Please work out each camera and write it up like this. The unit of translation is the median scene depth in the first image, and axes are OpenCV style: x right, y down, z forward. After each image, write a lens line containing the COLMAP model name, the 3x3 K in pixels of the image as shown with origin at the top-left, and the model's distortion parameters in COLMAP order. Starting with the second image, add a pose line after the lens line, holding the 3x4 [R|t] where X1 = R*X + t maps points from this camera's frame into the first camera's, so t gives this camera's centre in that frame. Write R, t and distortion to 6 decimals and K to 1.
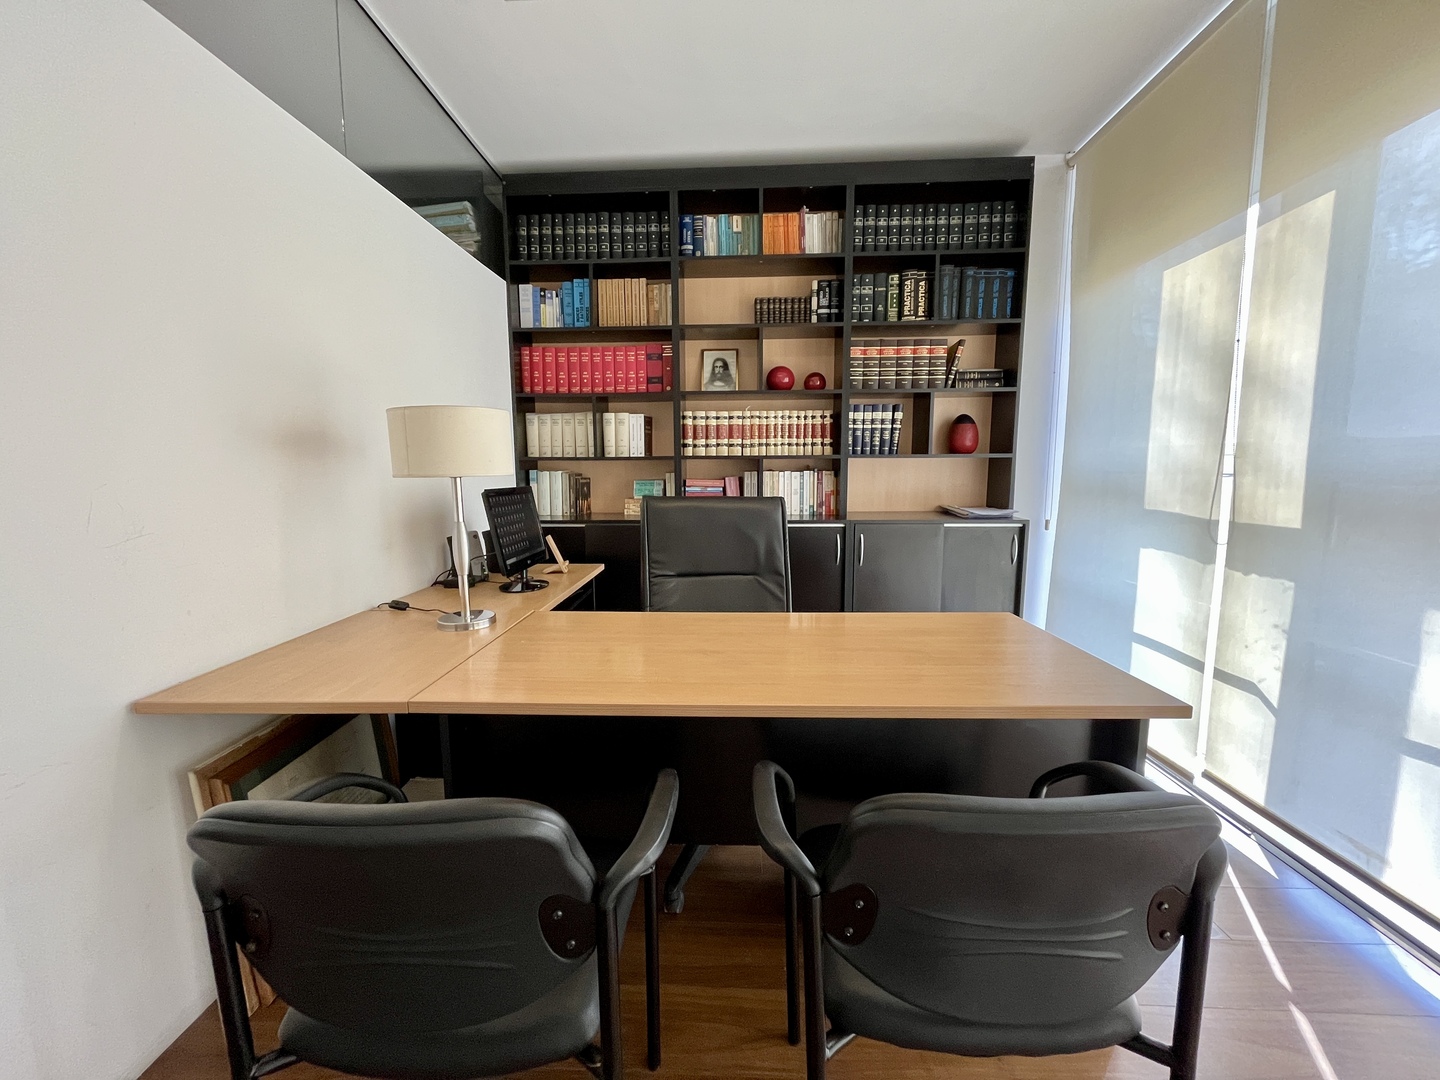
lens RADIAL K [[585.1, 0, 709.4], [0, 585.1, 532.0], [0, 0, 1]] dist [-0.000451, -0.001790]
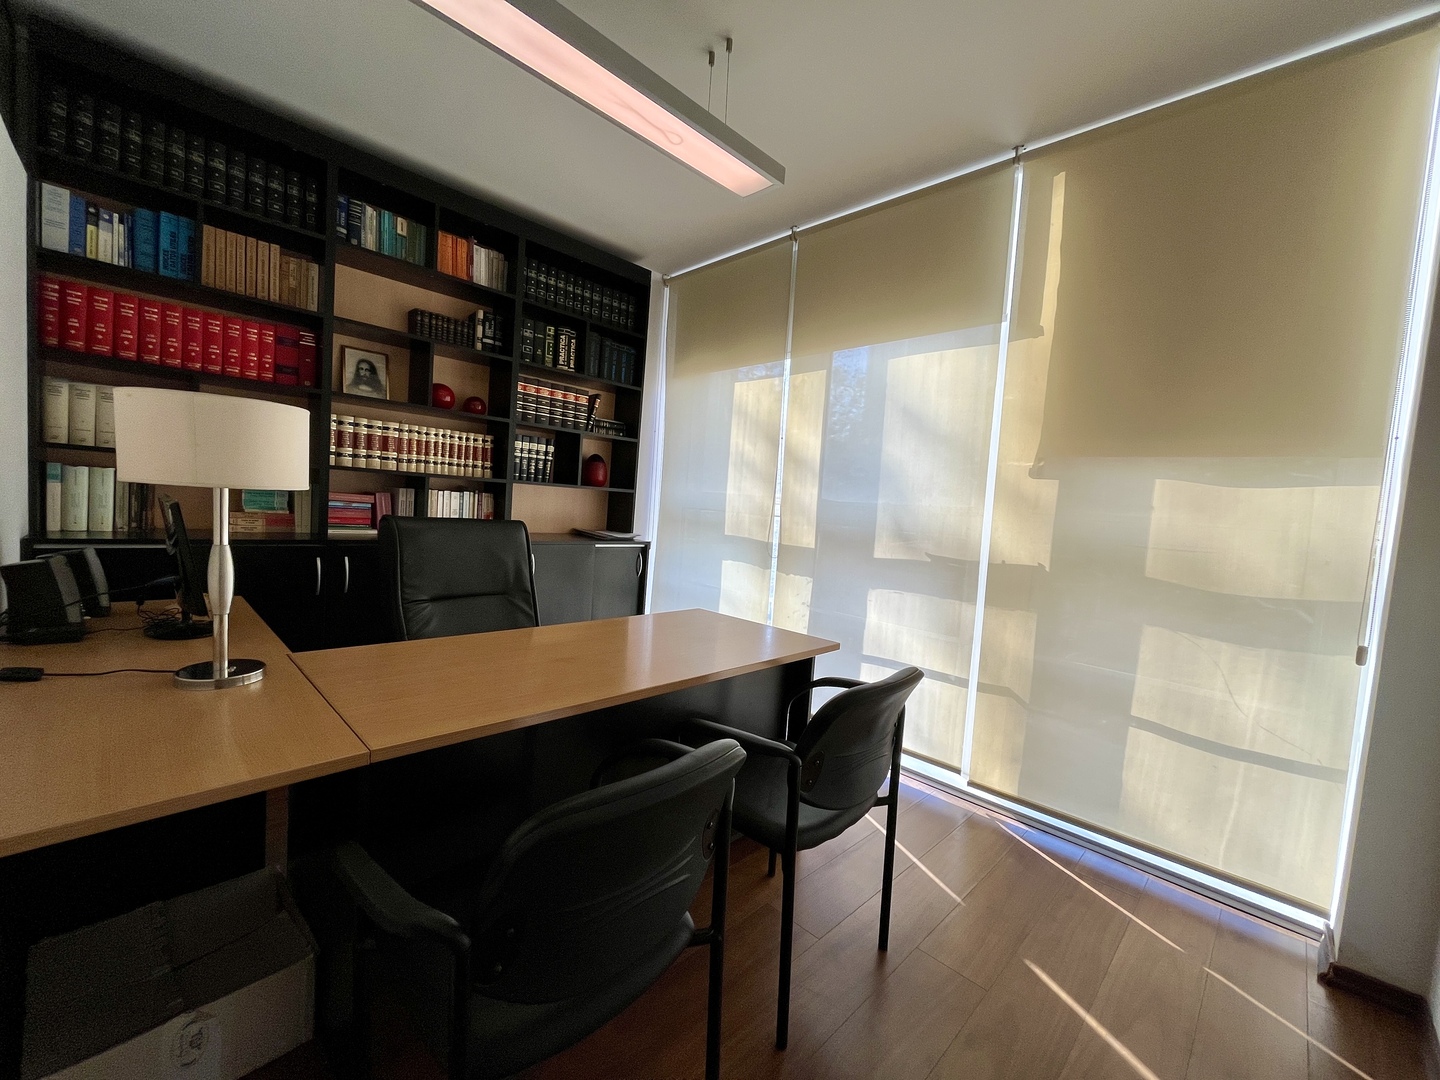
lens RADIAL K [[585.1, 0, 705.9], [0, 585.1, 529.7], [0, 0, 1]] dist [-0.000451, -0.001790]
pose [[0.677265, 0.018315, 0.735512, -0.306625], [0.006179, 0.999513, -0.030579, -0.005452], [-0.735714, 0.025255, 0.676822, 0.011345]]
